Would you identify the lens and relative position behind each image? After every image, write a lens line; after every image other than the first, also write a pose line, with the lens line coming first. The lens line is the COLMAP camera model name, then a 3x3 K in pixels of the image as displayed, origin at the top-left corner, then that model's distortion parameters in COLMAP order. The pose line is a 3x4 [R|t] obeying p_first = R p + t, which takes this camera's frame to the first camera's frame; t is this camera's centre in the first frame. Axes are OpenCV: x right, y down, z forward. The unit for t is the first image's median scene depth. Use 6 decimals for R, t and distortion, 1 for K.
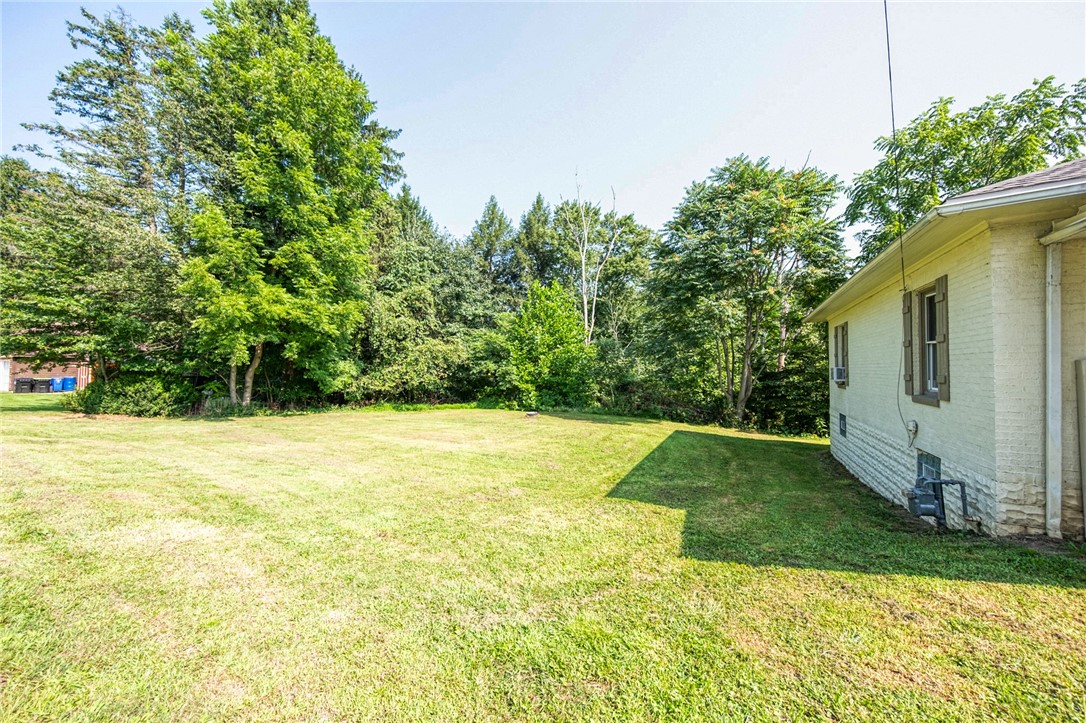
lens RADIAL K [[358.1, 0, 544.5], [0, 358.1, 358.3], [0, 0, 1]] dist [-0.019300, -0.000013]
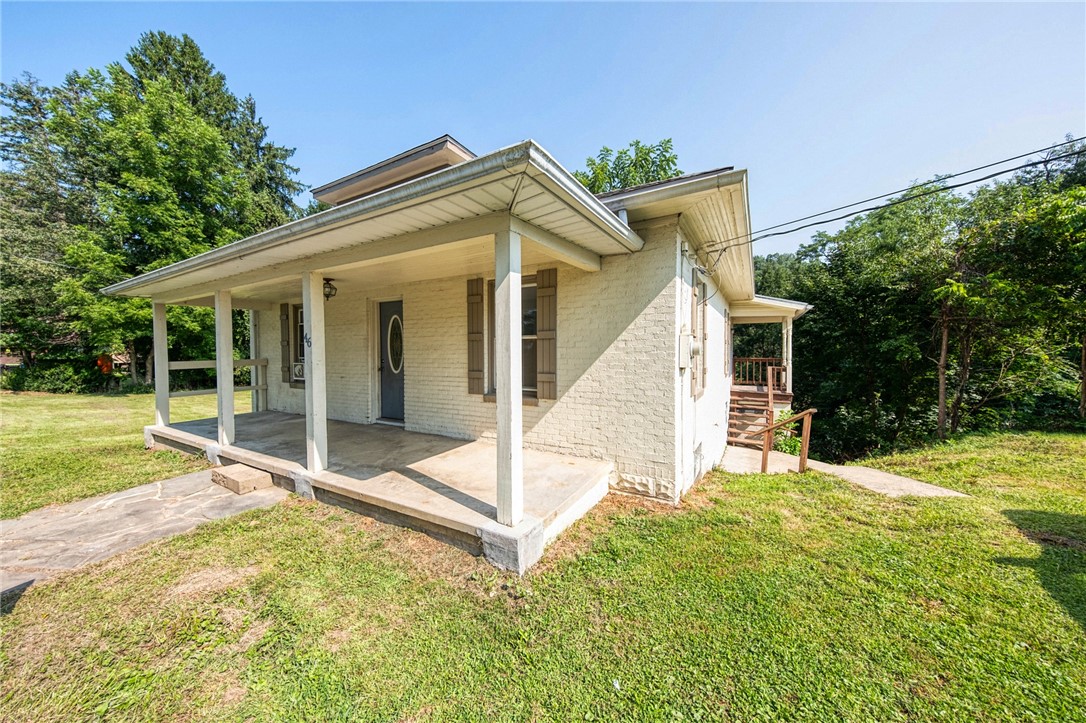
lens RADIAL K [[358.1, 0, 544.5], [0, 358.1, 358.3], [0, 0, 1]] dist [-0.019300, -0.000013]
pose [[0.999929, -0.004779, -0.010921, 0.709181], [0.005224, 0.999142, 0.041074, -0.010292], [0.010715, -0.041128, 0.999096, -0.283281]]
